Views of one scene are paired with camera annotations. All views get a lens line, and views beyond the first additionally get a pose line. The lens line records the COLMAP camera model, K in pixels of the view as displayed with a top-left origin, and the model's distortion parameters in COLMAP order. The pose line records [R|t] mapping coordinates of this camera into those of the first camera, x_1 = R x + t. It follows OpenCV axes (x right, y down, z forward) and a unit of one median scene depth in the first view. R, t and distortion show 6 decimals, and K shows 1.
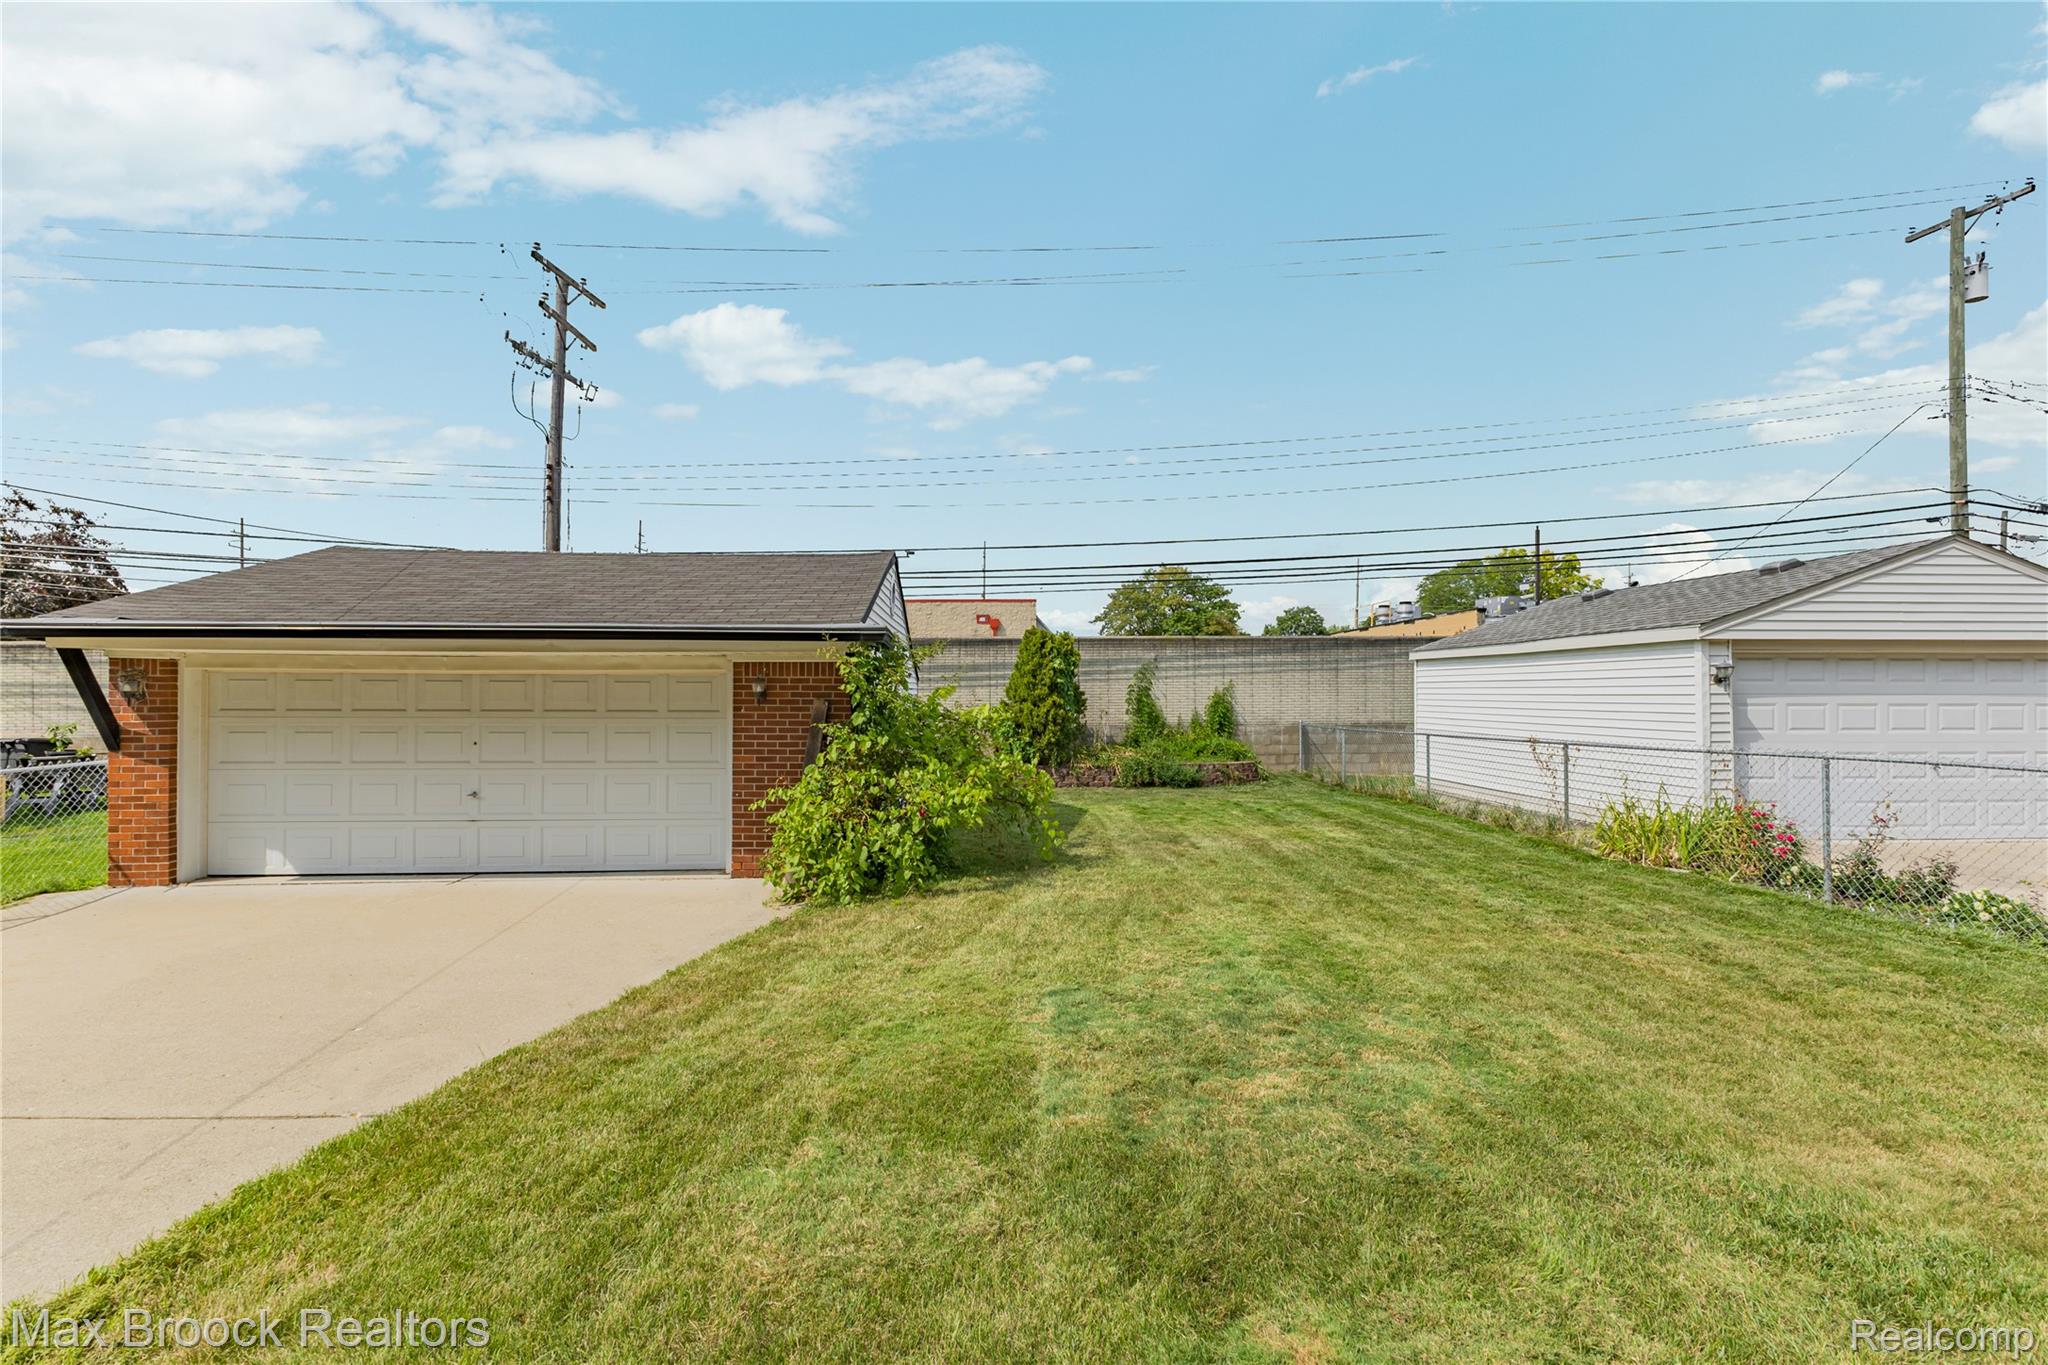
lens RADIAL K [[882.3, 0, 1024.0], [0, 882.3, 682.5], [0, 0, 1]] dist [0.003442, 0.000510]
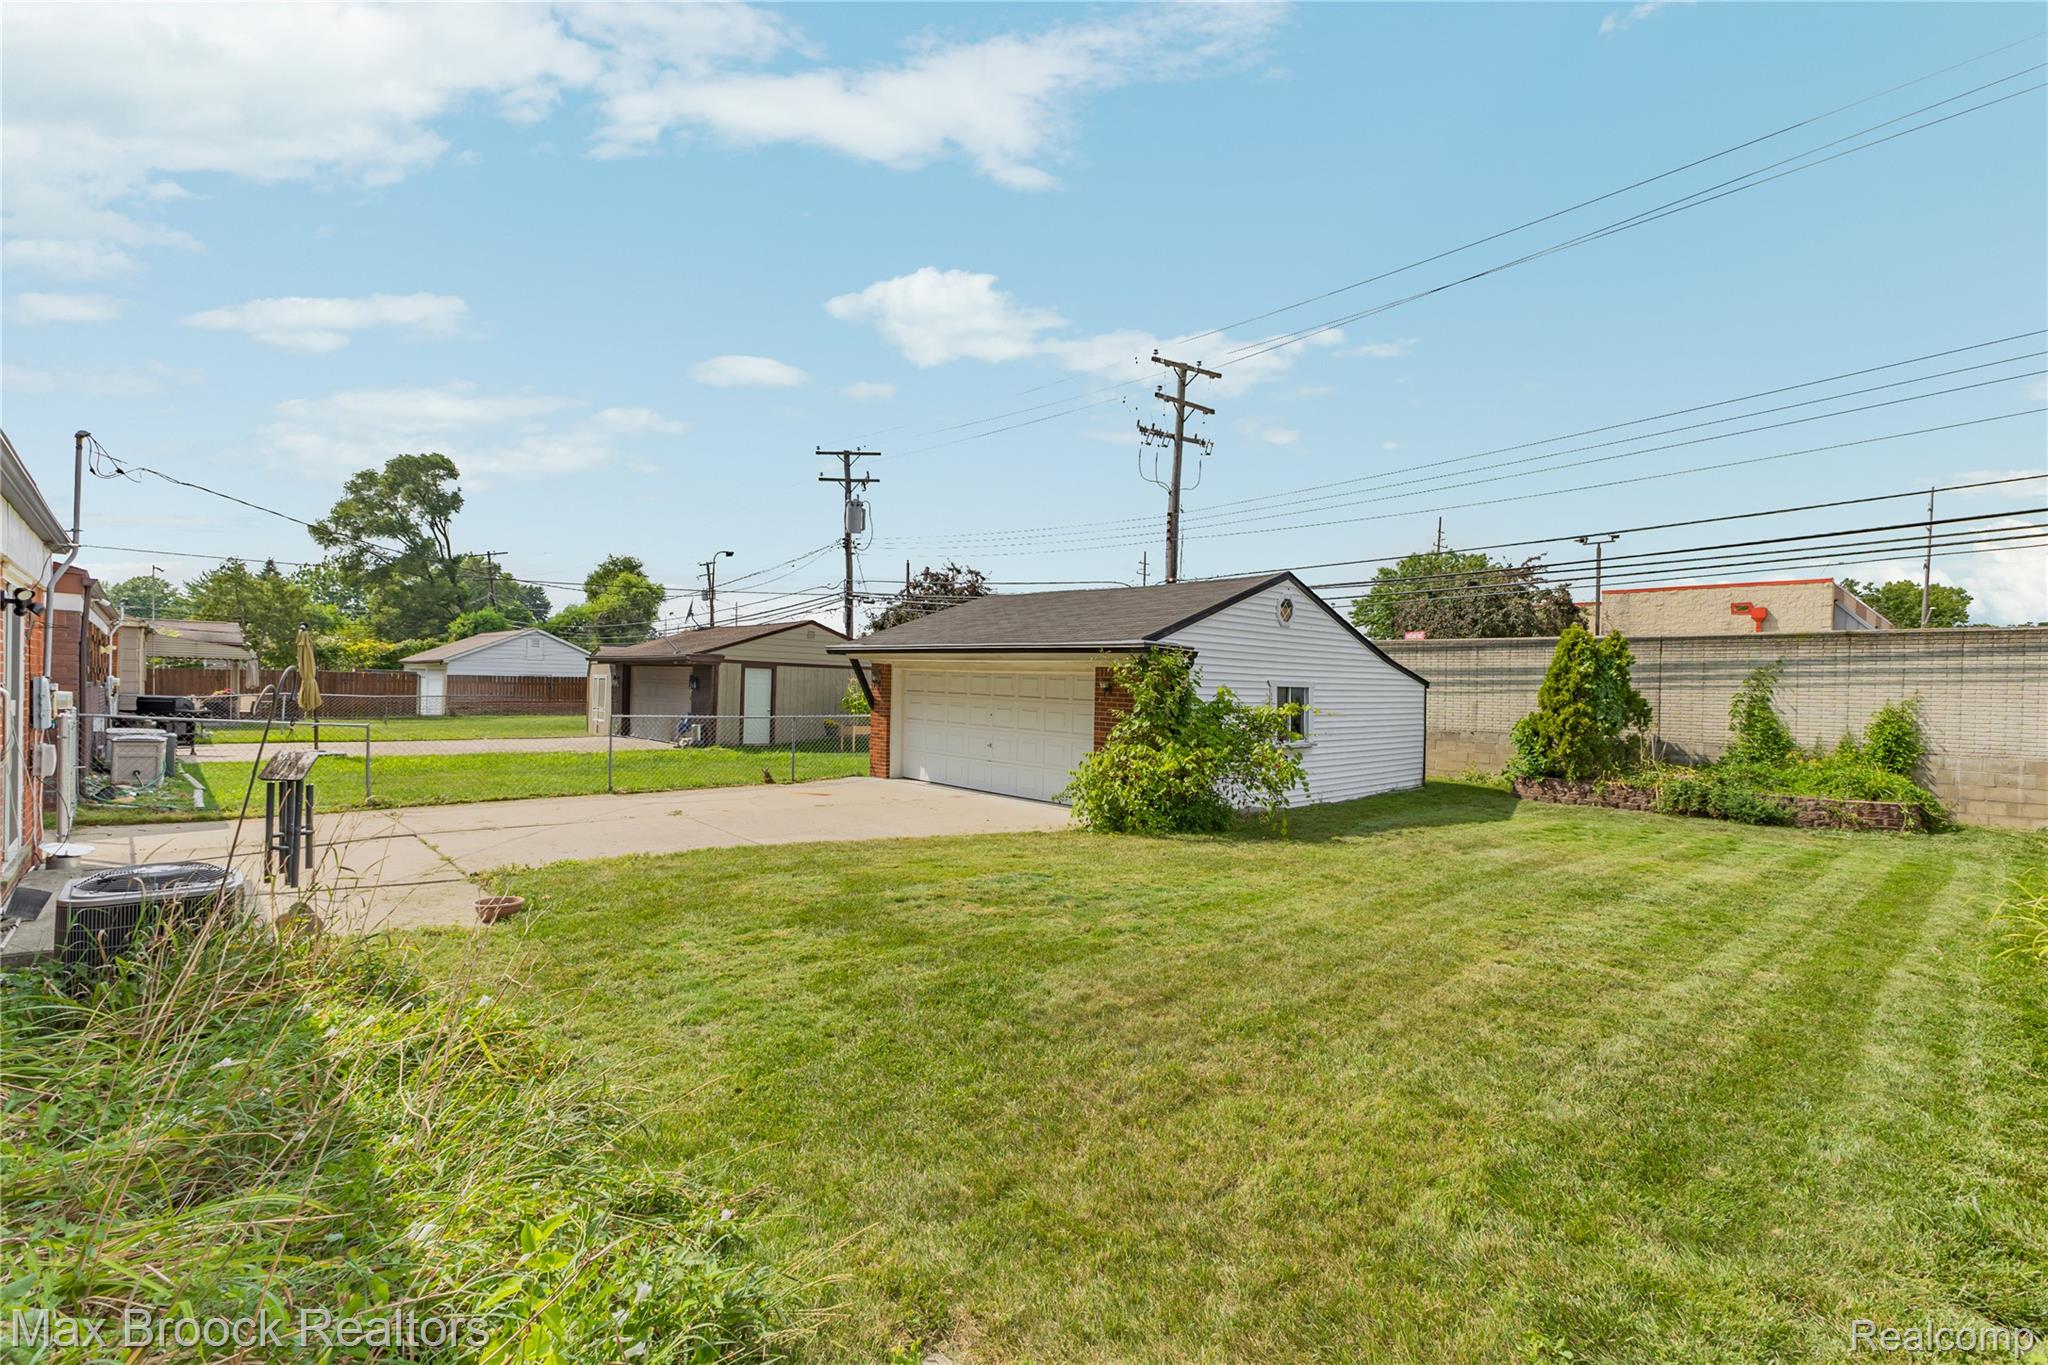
lens RADIAL K [[883.9, 0, 1024.0], [0, 883.9, 682.5], [0, 0, 1]] dist [0.013742, 0.000443]
pose [[0.654913, 0.018380, -0.755480, 0.350967], [-0.017551, 0.999804, 0.009109, -0.003867], [0.755500, 0.007293, 0.655108, -0.022569]]
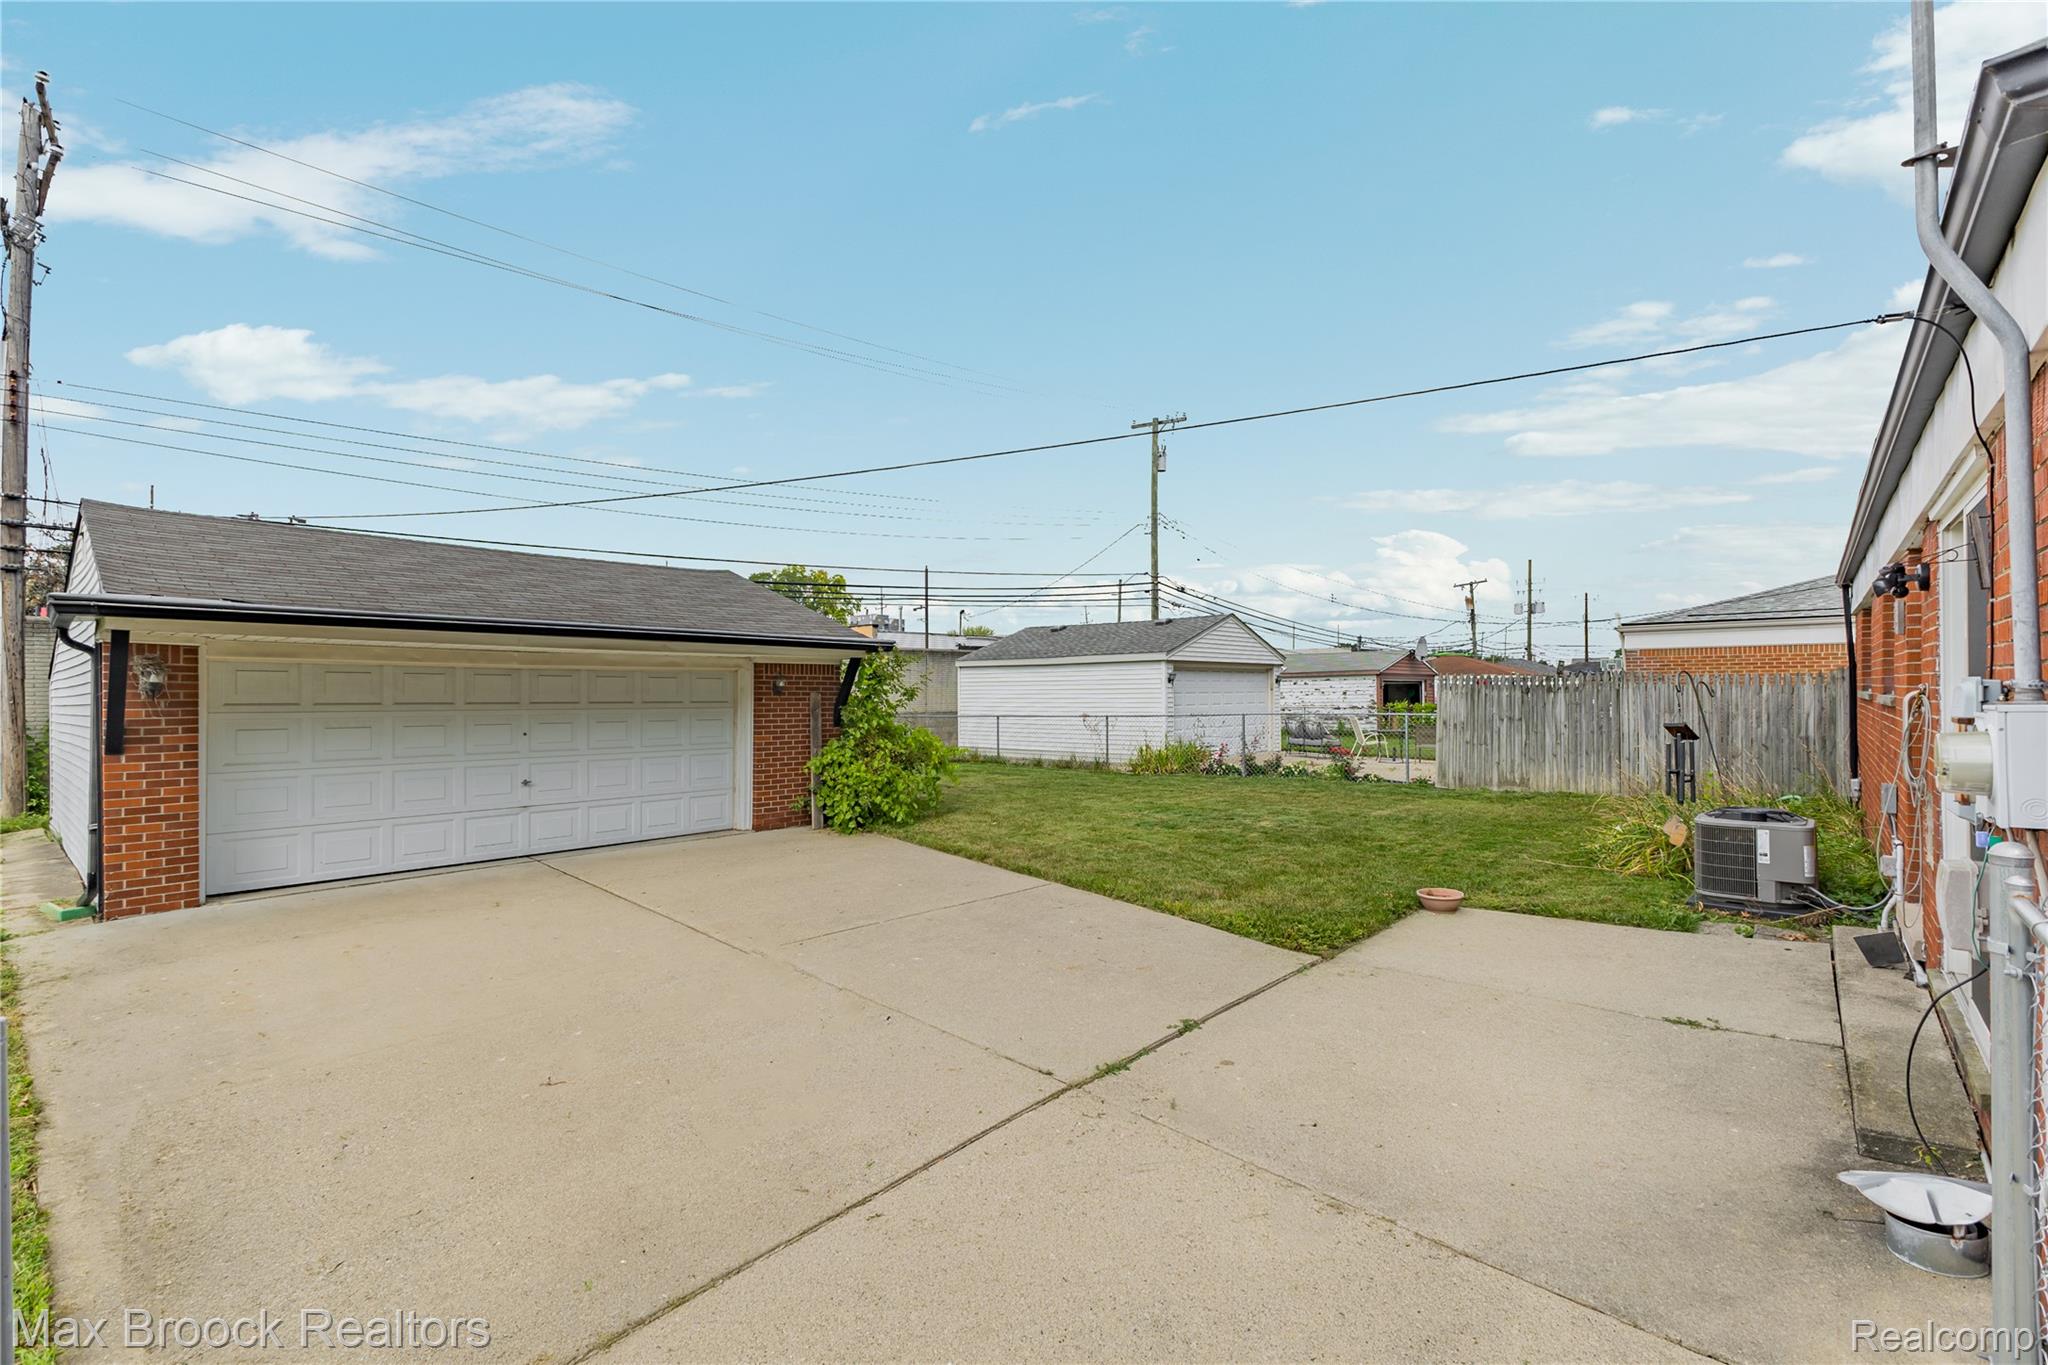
lens RADIAL K [[883.9, 0, 1024.0], [0, 883.9, 682.5], [0, 0, 1]] dist [0.013742, 0.000443]
pose [[0.708335, 0.003498, 0.705868, -0.494804], [-0.001667, 0.999993, -0.003283, 0.005308], [-0.705875, 0.001149, 0.708336, -0.095095]]
